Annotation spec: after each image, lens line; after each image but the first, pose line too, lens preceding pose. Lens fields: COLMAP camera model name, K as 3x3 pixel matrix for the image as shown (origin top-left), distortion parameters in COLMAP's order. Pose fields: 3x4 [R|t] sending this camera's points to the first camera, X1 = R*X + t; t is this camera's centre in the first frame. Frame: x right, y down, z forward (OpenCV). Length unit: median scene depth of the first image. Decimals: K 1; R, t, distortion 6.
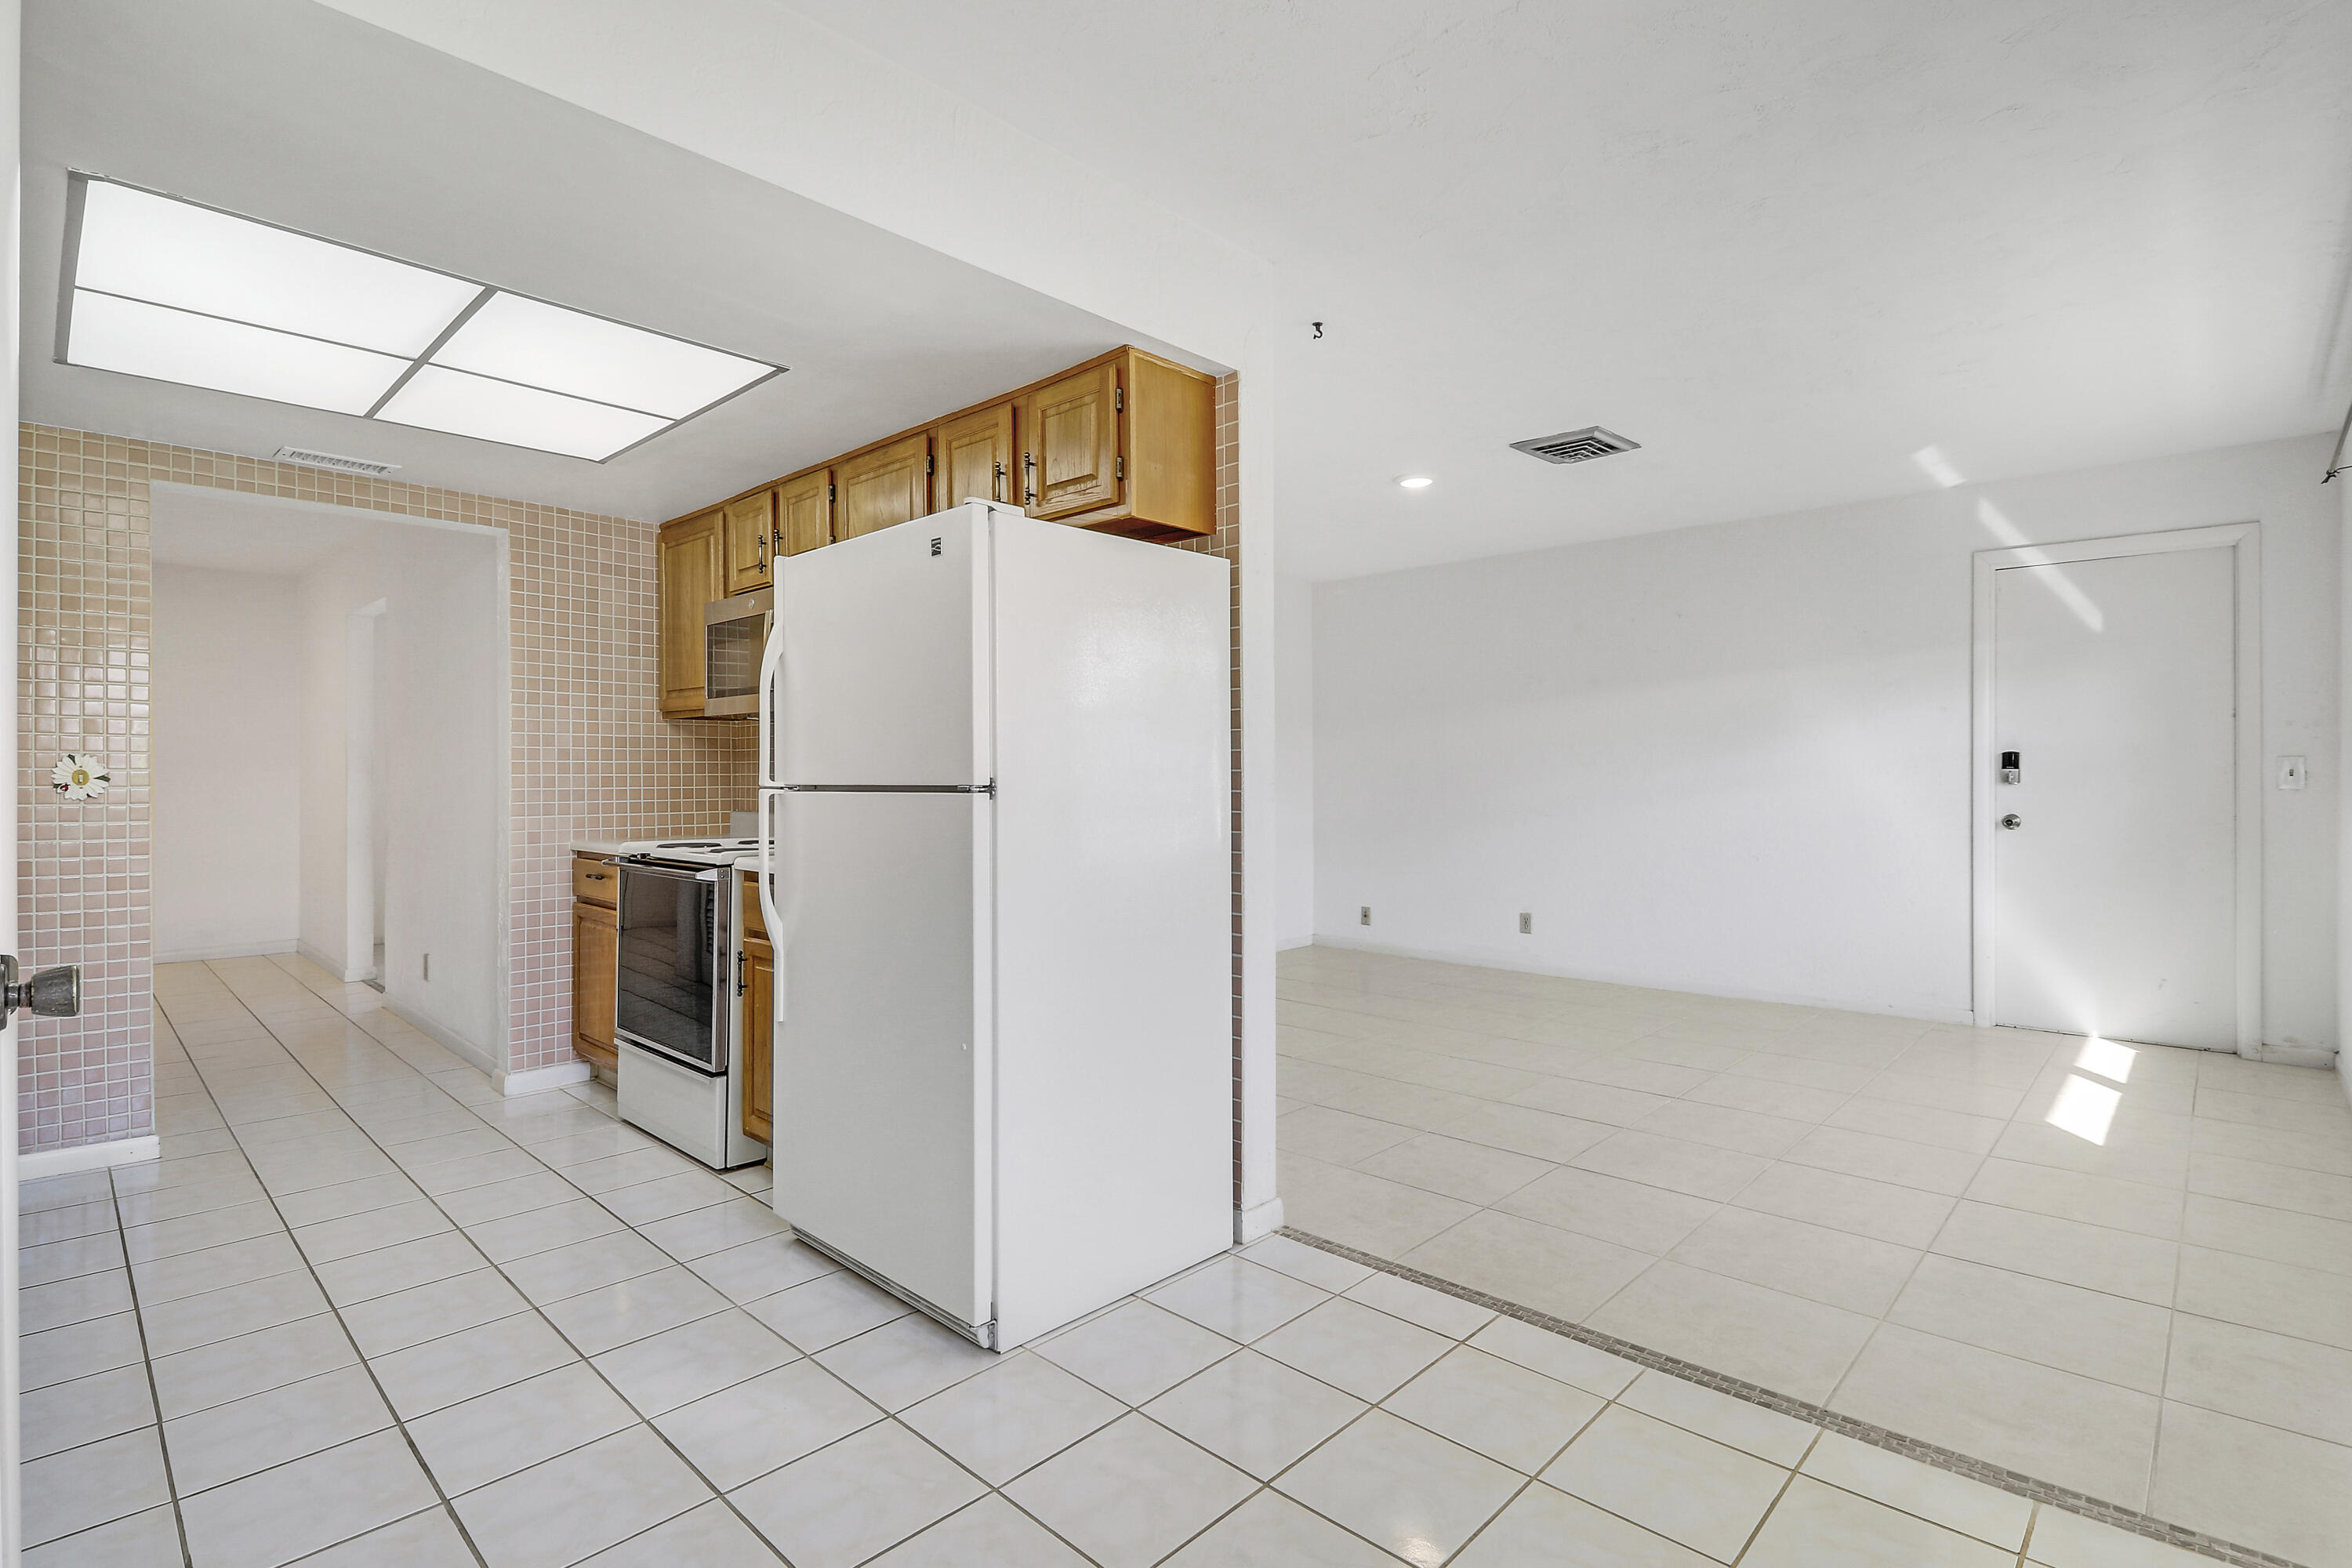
lens RADIAL K [[1136.8, 0, 1204.1], [0, 1136.8, 759.6], [0, 0, 1]] dist [-0.011658, 0.000107]
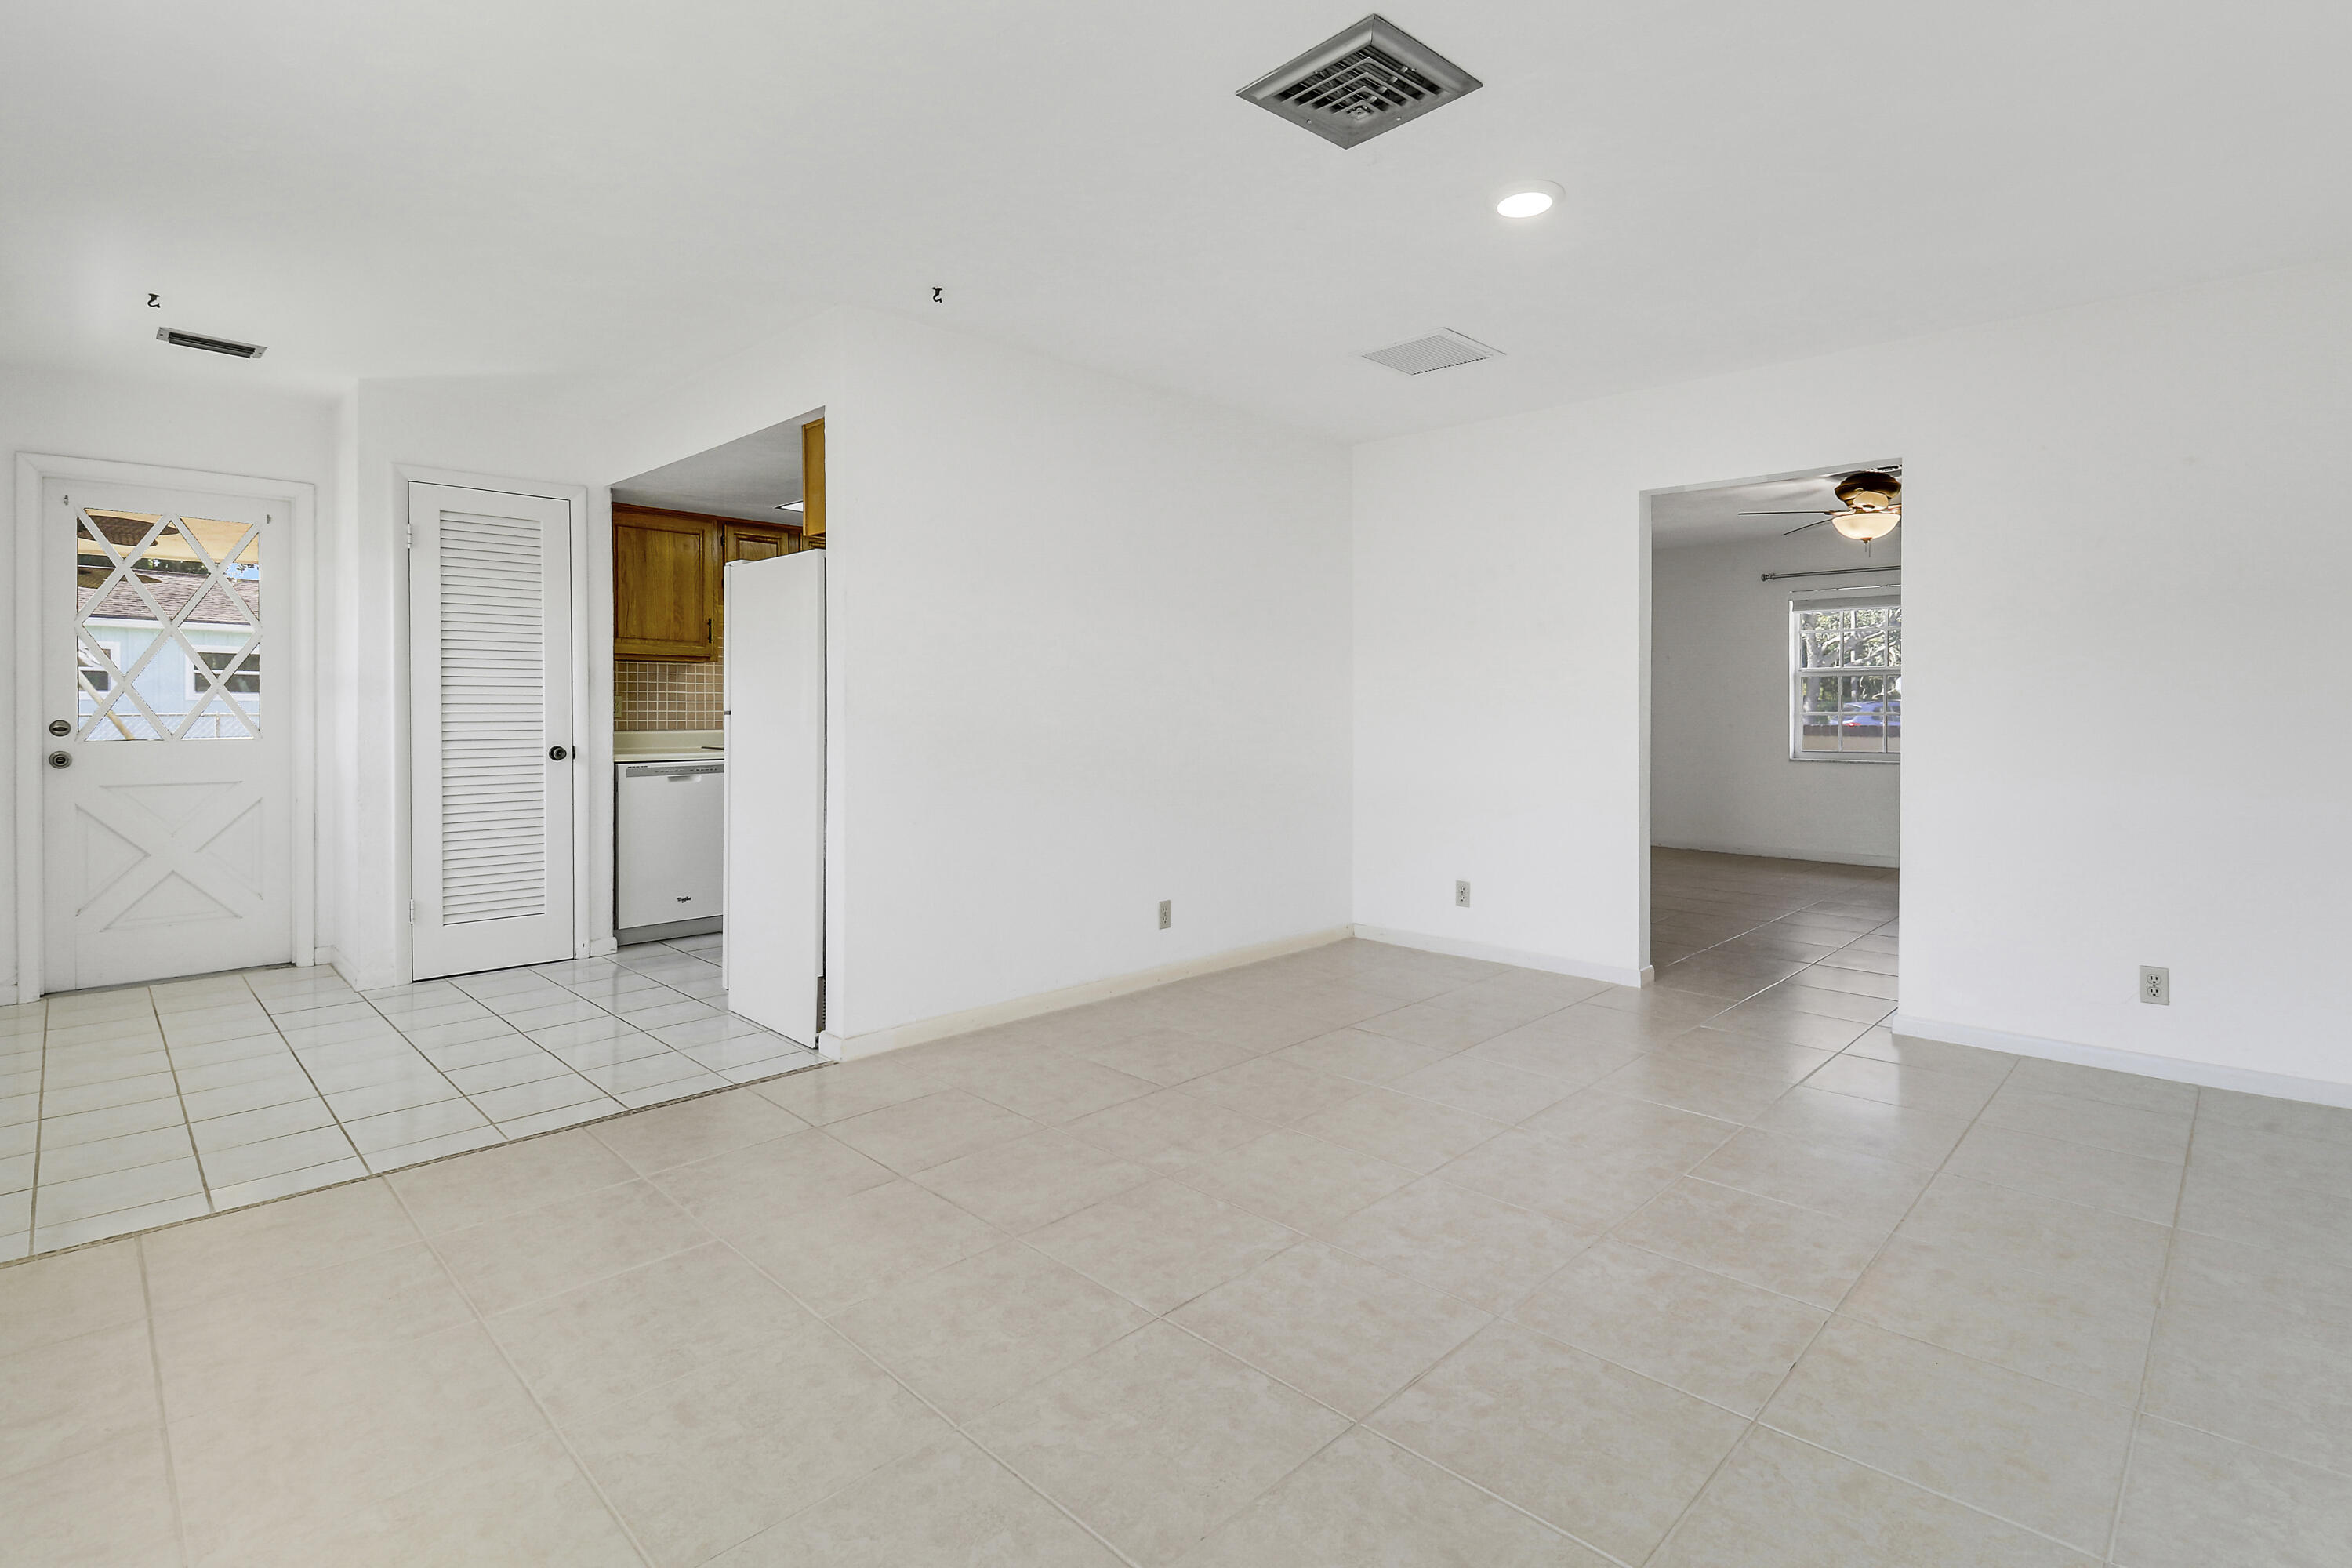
lens RADIAL K [[1106.7, 0, 1120.2], [0, 1106.7, 724.4], [0, 0, 1]] dist [-0.001796, -0.000529]
pose [[-0.050379, 0.021304, -0.998503, 1.079596], [0.010538, 0.999728, 0.020799, 0.004620], [0.998675, -0.009474, -0.050590, 1.158088]]
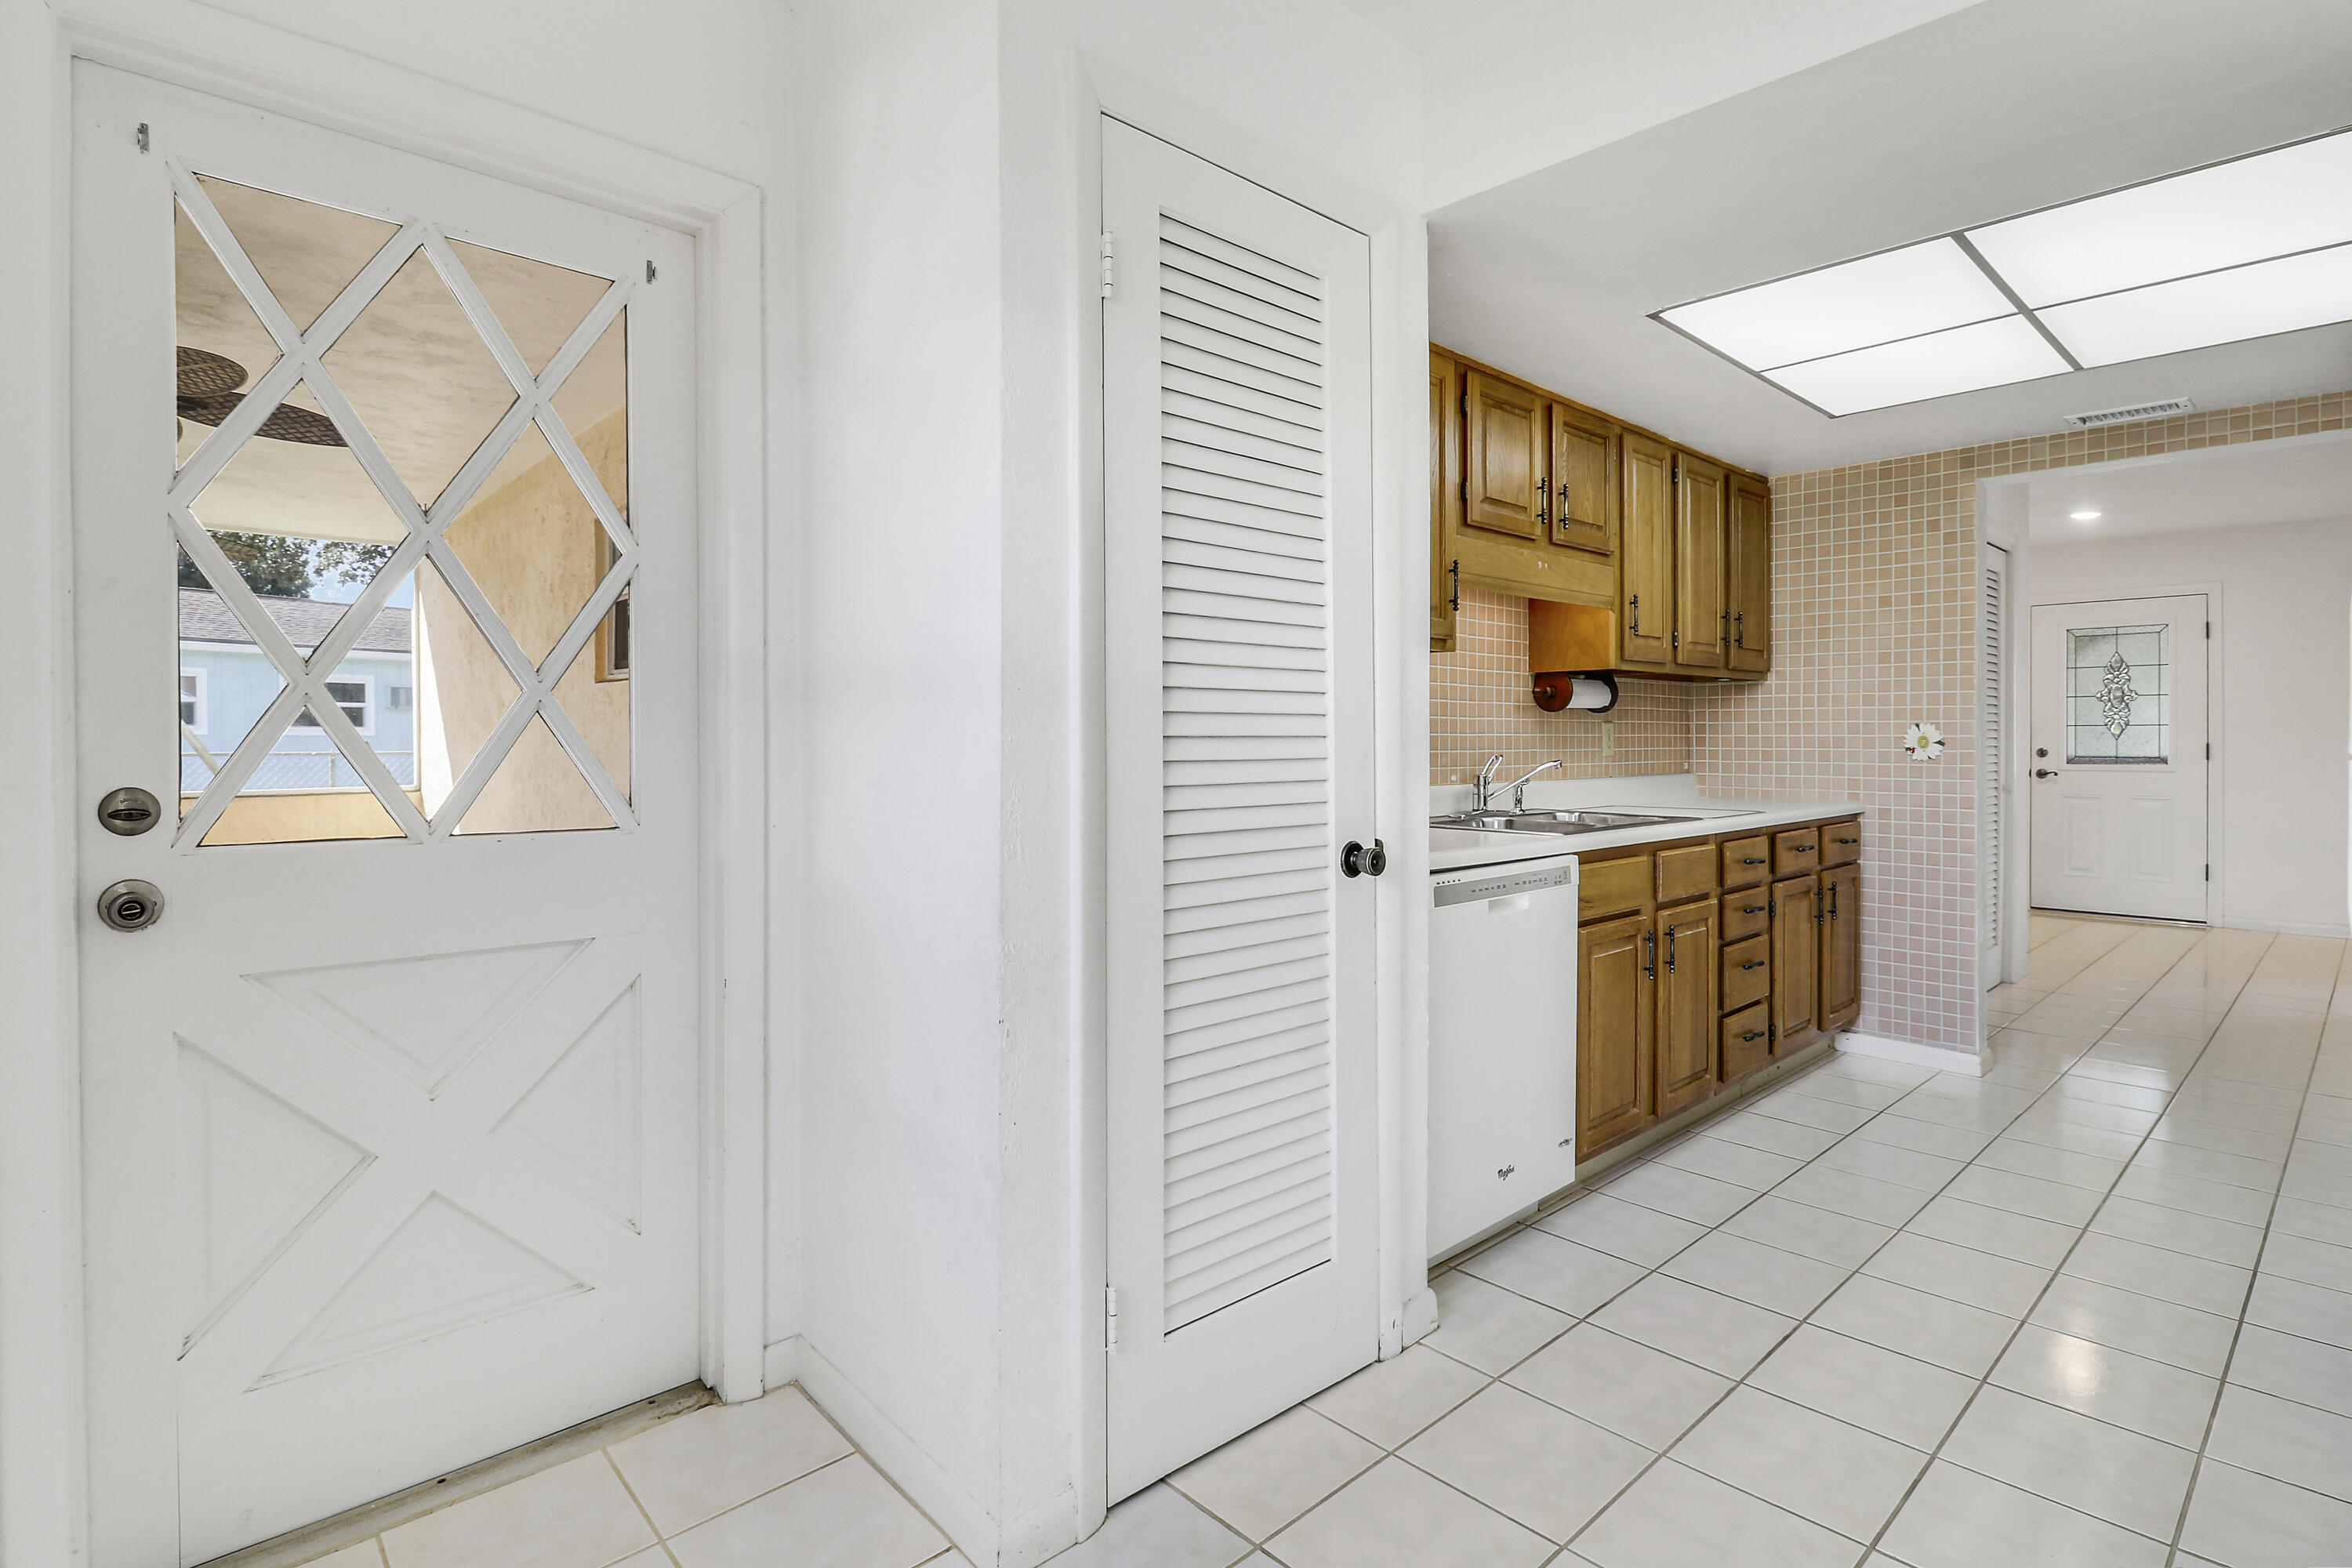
lens RADIAL K [[1136.8, 0, 1204.1], [0, 1136.8, 759.6], [0, 0, 1]] dist [-0.011658, 0.000107]
pose [[-0.056721, 0.020424, -0.998181, 0.261172], [0.015018, 0.999695, 0.019602, -0.000683], [0.998277, -0.013879, -0.057010, 0.293020]]
